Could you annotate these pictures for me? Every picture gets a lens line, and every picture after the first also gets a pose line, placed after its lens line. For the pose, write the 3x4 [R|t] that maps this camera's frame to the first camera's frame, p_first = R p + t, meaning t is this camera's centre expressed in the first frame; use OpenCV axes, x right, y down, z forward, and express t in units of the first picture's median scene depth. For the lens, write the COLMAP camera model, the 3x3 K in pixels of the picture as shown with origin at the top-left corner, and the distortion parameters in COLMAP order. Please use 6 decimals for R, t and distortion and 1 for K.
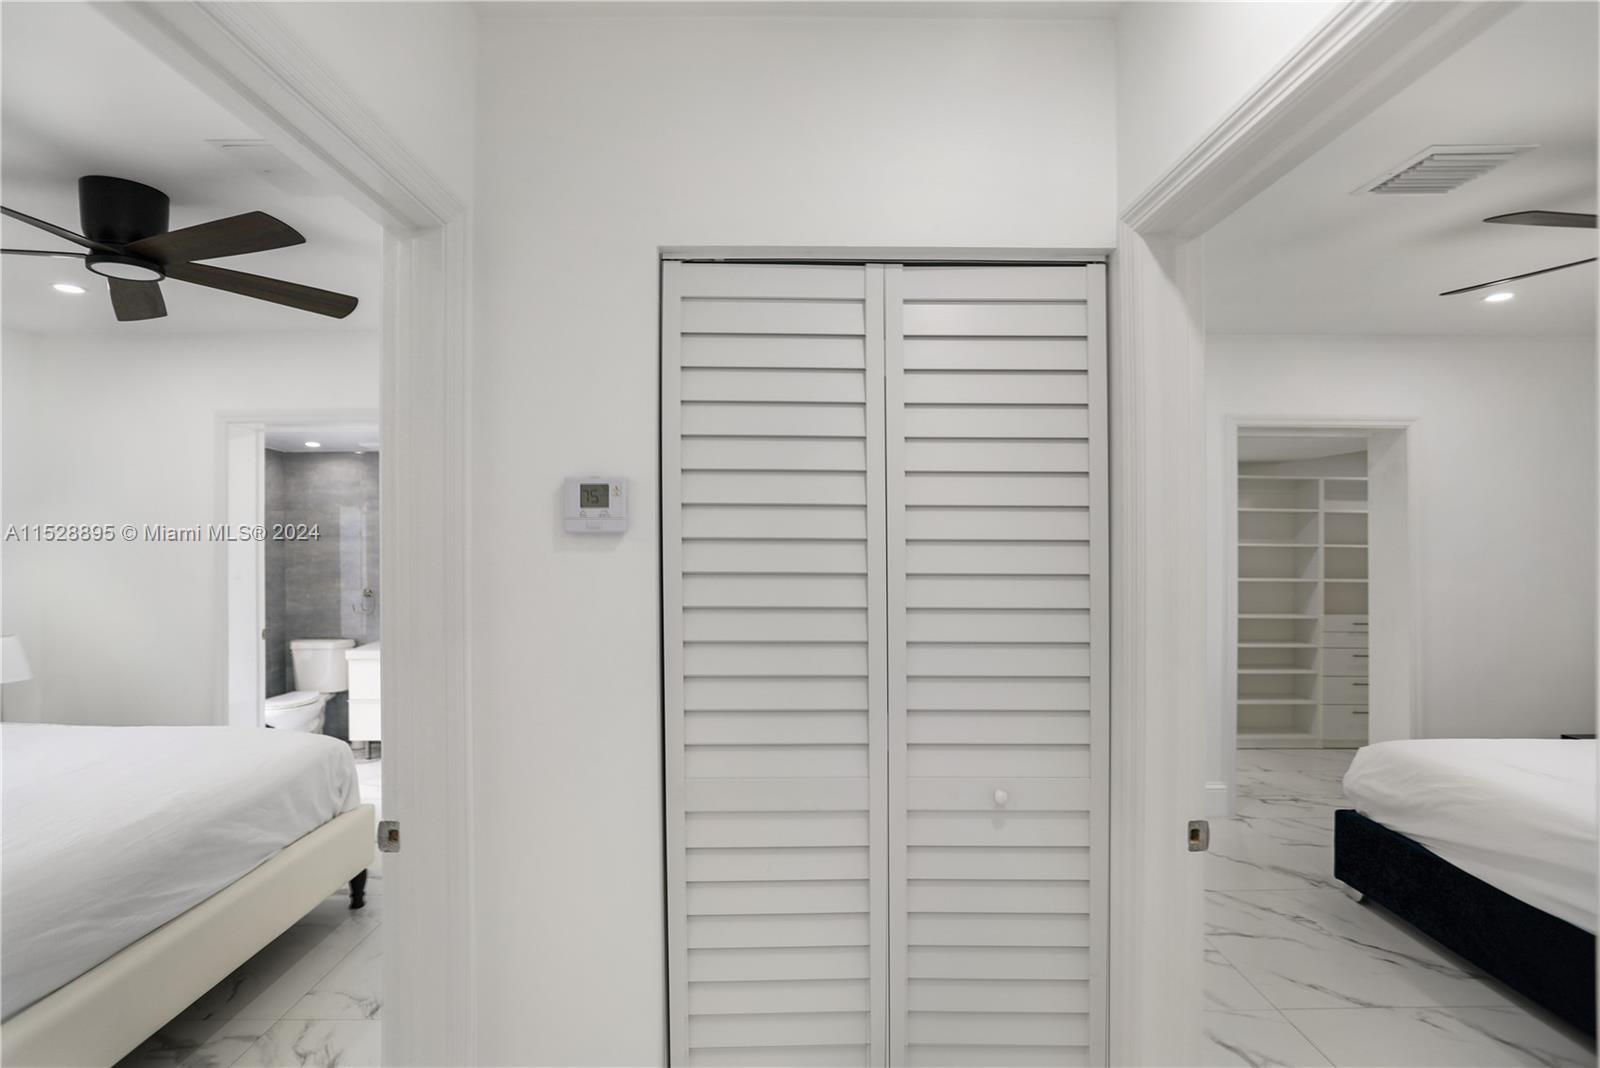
lens RADIAL K [[779.4, 0, 811.0], [0, 779.4, 536.9], [0, 0, 1]] dist [-0.030359, 0.011525]
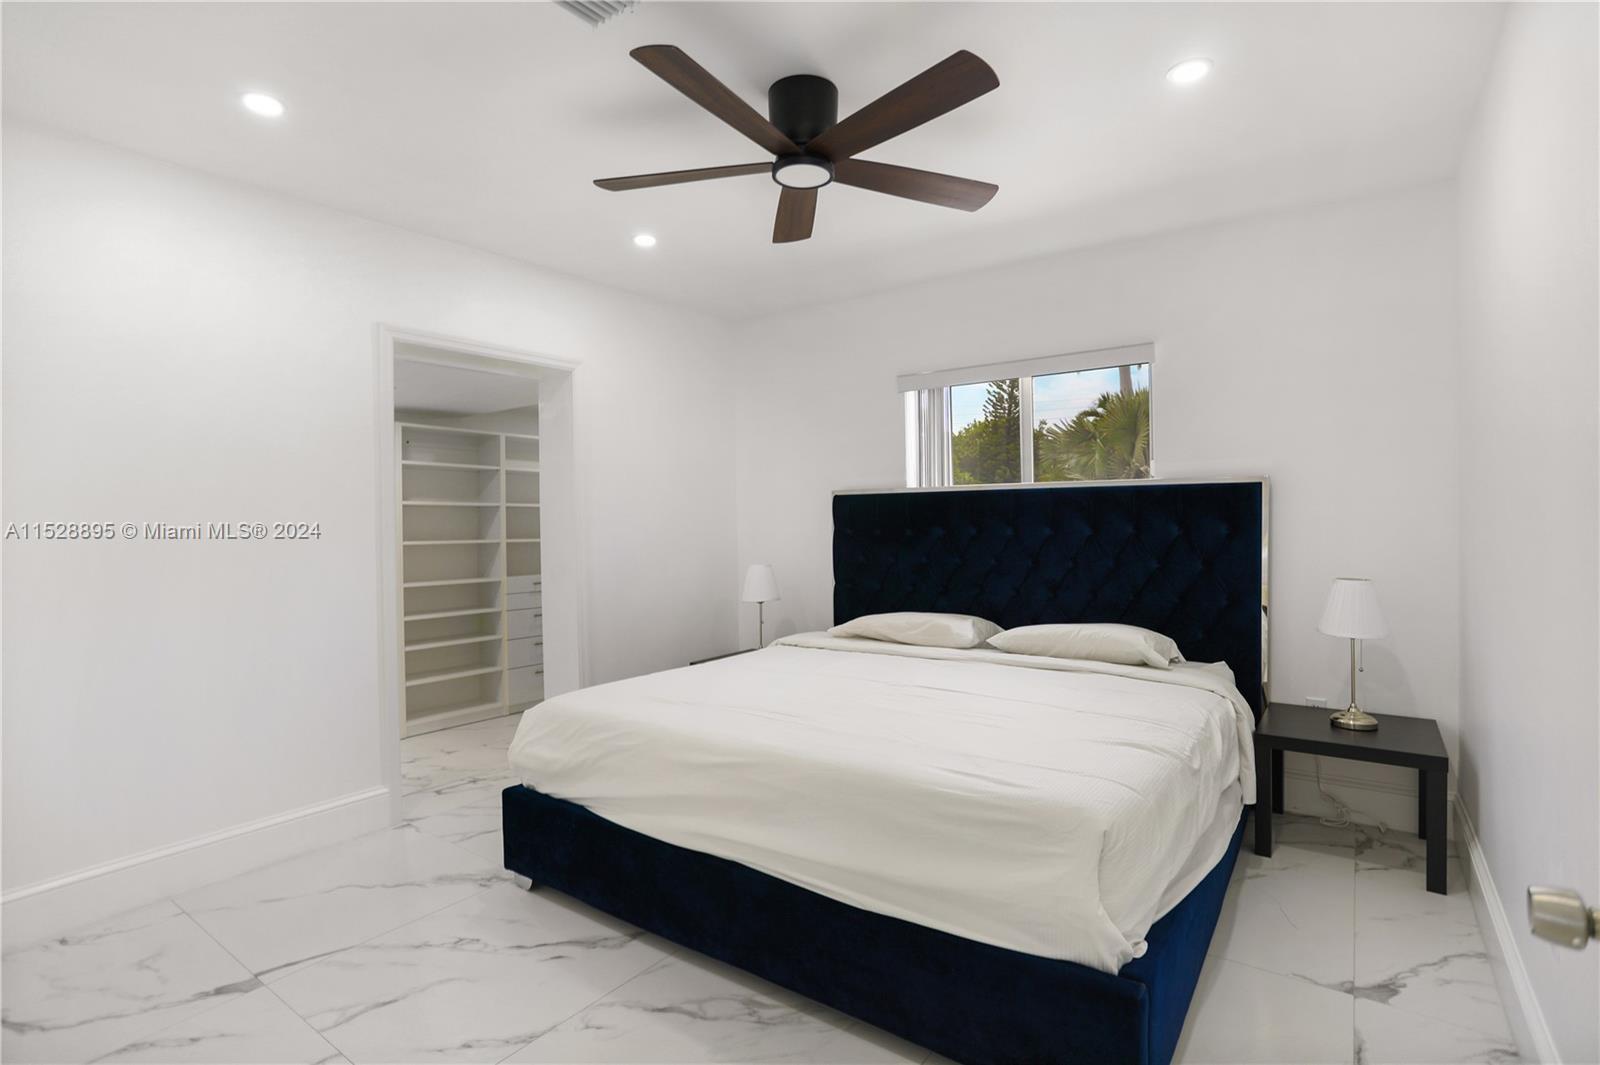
lens RADIAL K [[779.4, 0, 796.6], [0, 779.4, 518.0], [0, 0, 1]] dist [-0.030359, 0.011525]
pose [[0.602806, -0.008314, 0.797844, 0.154066], [0.014004, 0.999902, -0.000161, 0.046872], [-0.797765, 0.011270, 0.602863, 0.172844]]
